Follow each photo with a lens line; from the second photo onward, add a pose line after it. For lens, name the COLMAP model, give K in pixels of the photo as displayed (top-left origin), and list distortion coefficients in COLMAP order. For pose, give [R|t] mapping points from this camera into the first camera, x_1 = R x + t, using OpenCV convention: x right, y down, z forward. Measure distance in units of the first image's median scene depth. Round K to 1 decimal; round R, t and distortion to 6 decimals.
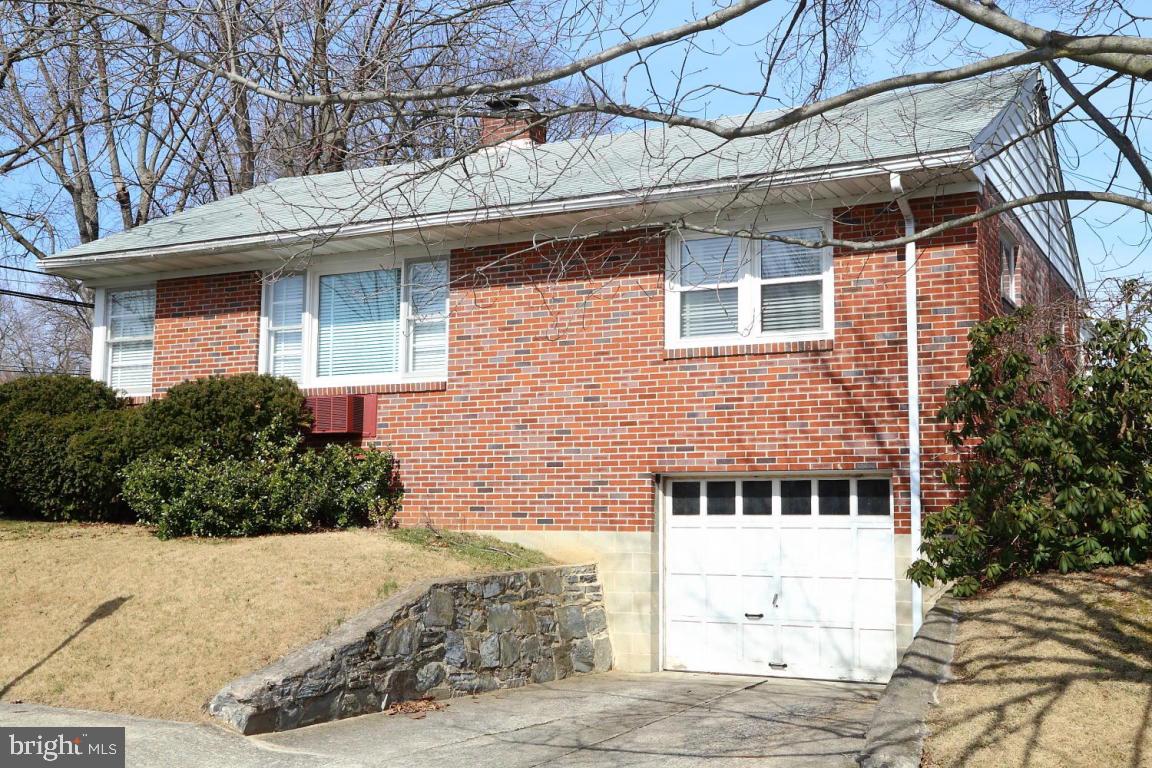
lens RADIAL K [[1327.0, 0, 576.0], [0, 1327.0, 384.0], [0, 0, 1]] dist [0.055864, 0.003692]
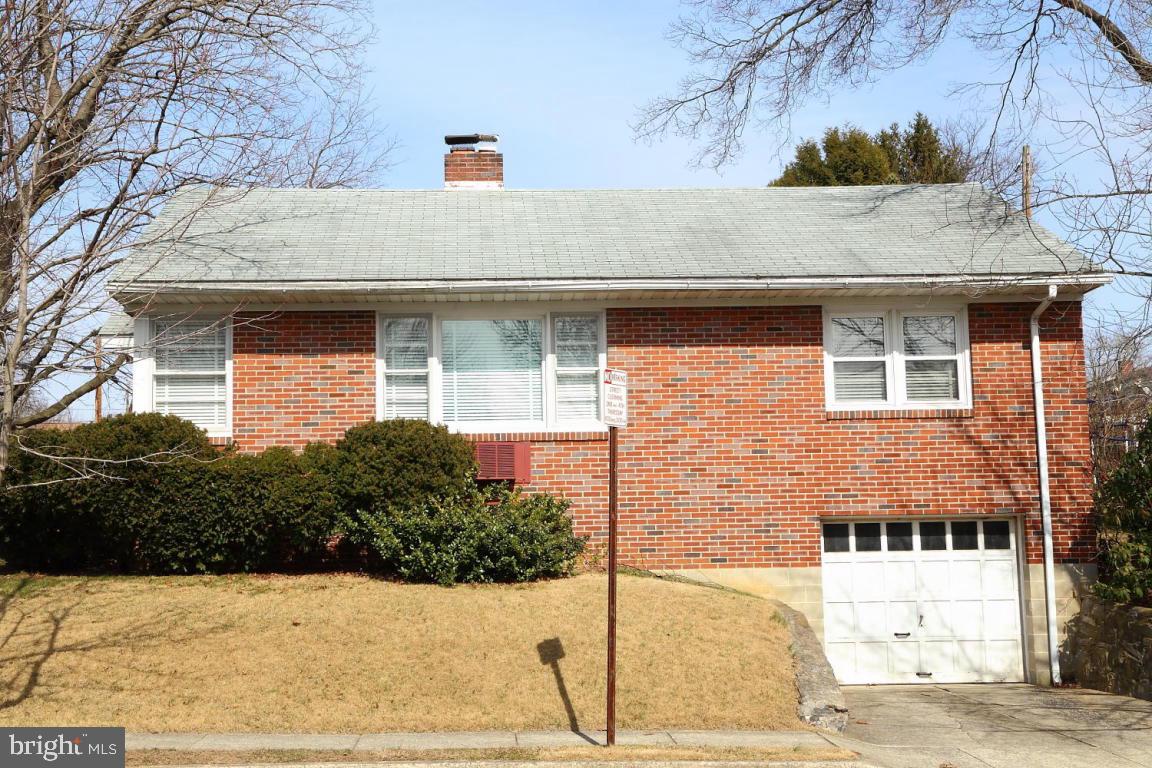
lens RADIAL K [[1581.0, 0, 576.0], [0, 1581.0, 384.0], [0, 0, 1]] dist [0.138242, 0.033194]
pose [[0.857775, 0.032603, 0.512991, -0.836277], [-0.029022, 0.999466, -0.014992, -0.022087], [-0.513206, -0.002028, 0.858263, -0.087358]]
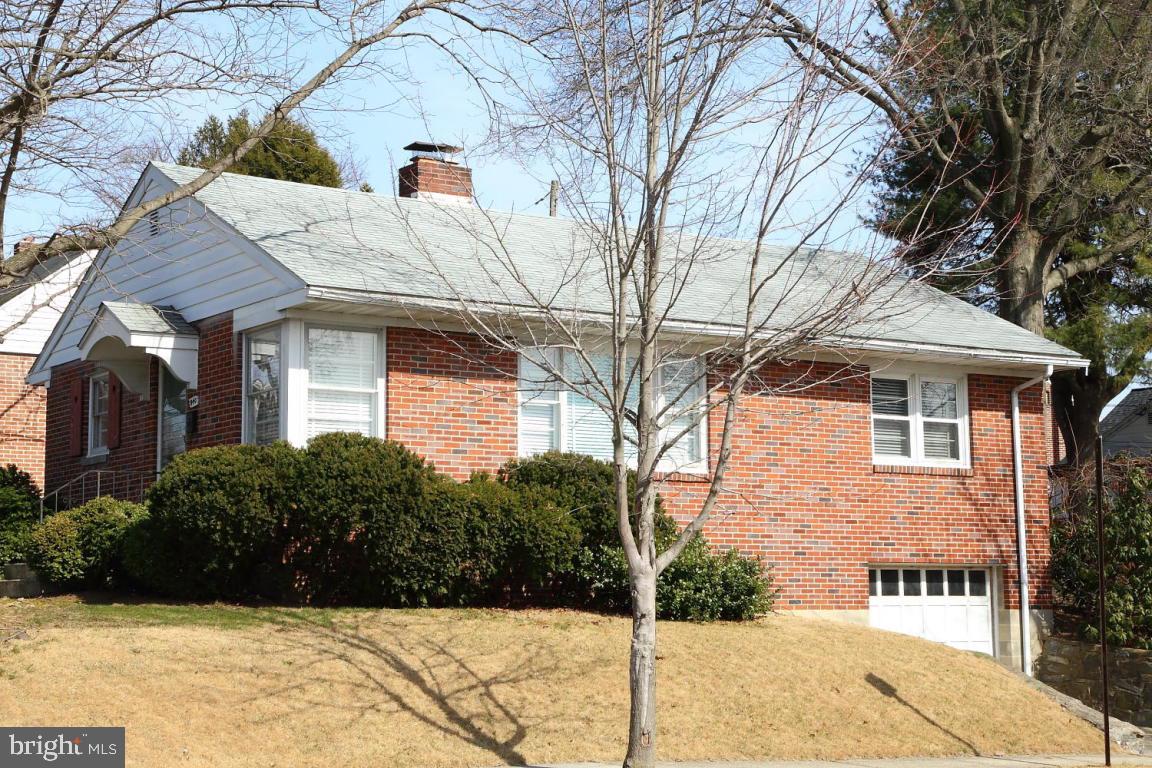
lens RADIAL K [[1880.6, 0, 576.0], [0, 1880.6, 384.0], [0, 0, 1]] dist [0.249946, 0.028631]
pose [[0.486469, 0.087246, 0.869331, -1.626150], [-0.085067, 0.995004, -0.052256, 0.015984], [-0.869547, -0.048530, 0.491460, 0.363381]]
